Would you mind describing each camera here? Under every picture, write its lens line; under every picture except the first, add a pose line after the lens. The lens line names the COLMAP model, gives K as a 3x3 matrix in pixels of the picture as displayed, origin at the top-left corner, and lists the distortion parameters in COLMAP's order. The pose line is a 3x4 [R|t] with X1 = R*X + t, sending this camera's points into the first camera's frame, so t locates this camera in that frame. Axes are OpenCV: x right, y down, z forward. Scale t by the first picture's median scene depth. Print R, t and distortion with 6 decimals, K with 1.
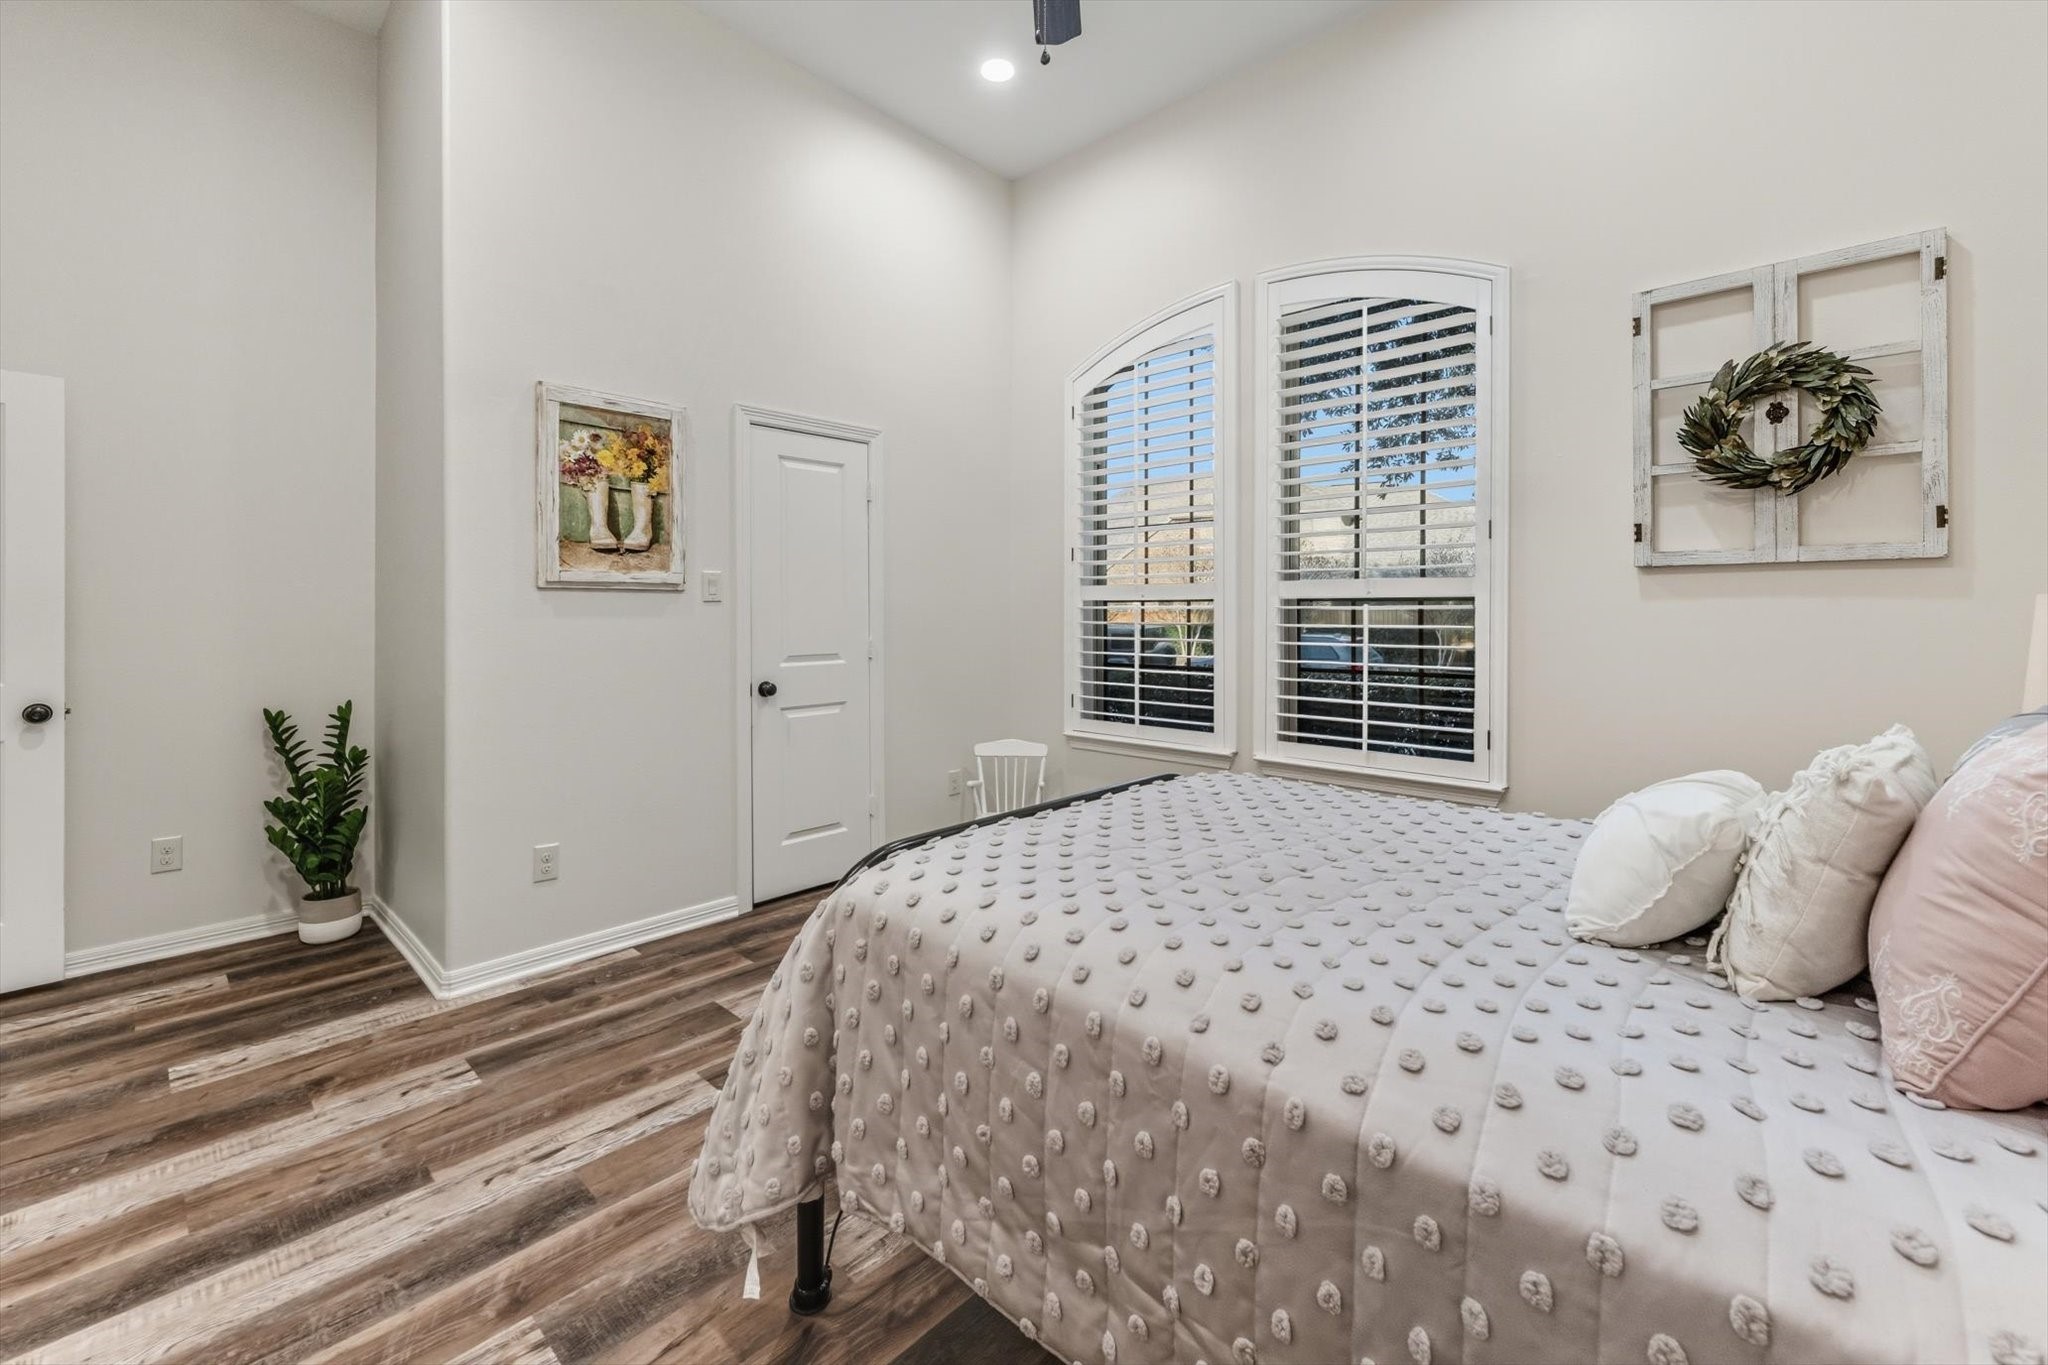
lens RADIAL K [[846.8, 0, 981.9], [0, 846.8, 612.0], [0, 0, 1]] dist [0.001233, 0.000587]
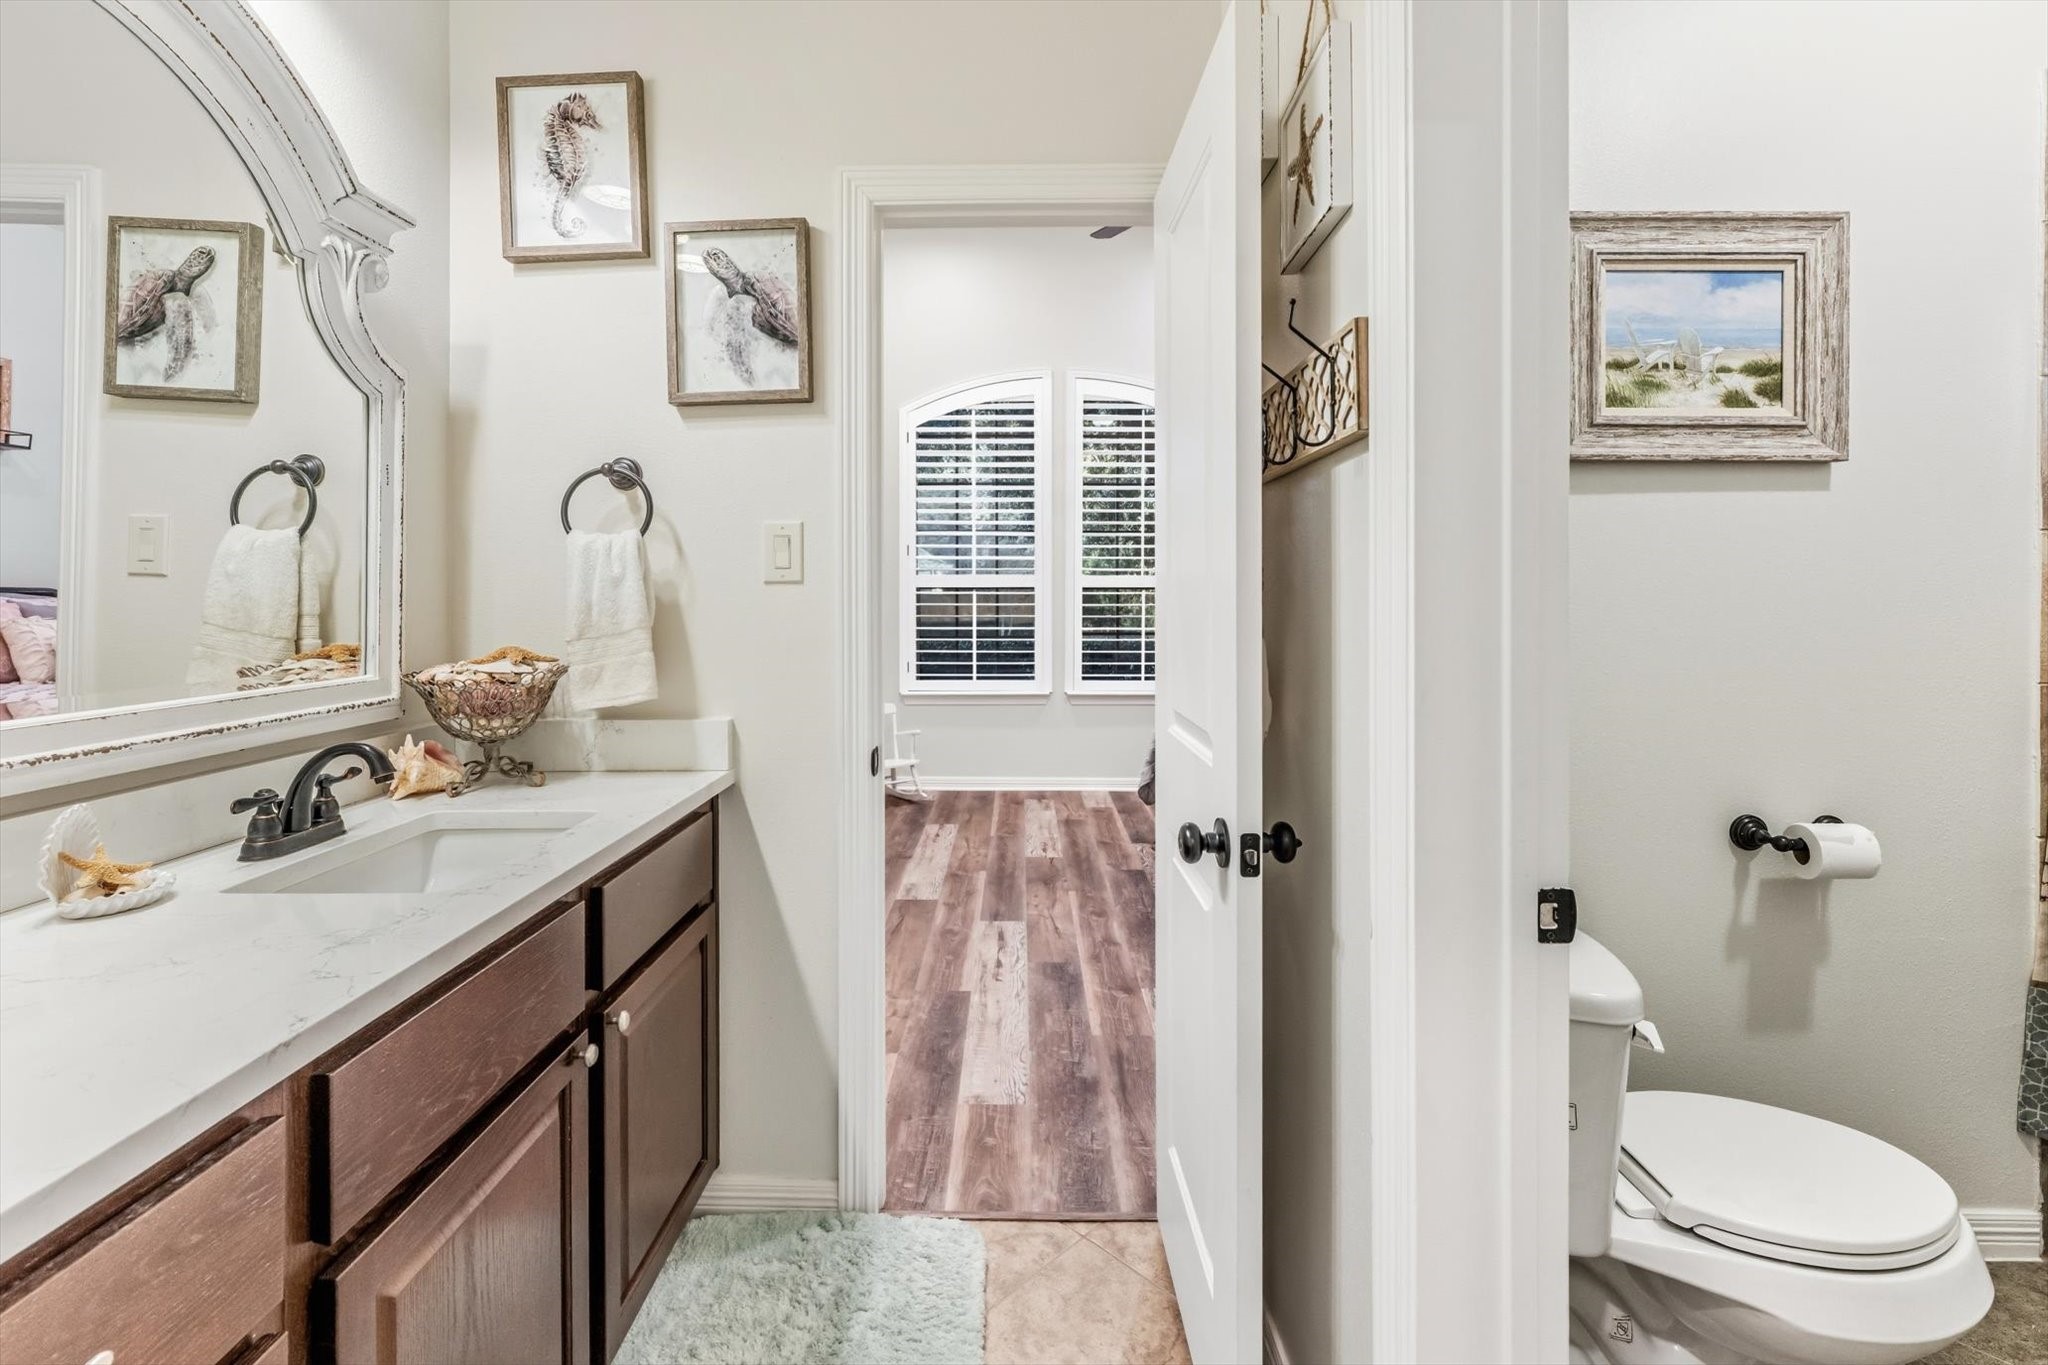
lens RADIAL K [[865.7, 0, 1016.3], [0, 865.7, 603.8], [0, 0, 1]] dist [-0.003290, 0.000279]
pose [[0.724112, -0.005148, 0.689663, -0.877716], [-0.001611, 0.999957, 0.009156, -0.001492], [-0.689680, -0.007741, 0.724073, -0.051109]]
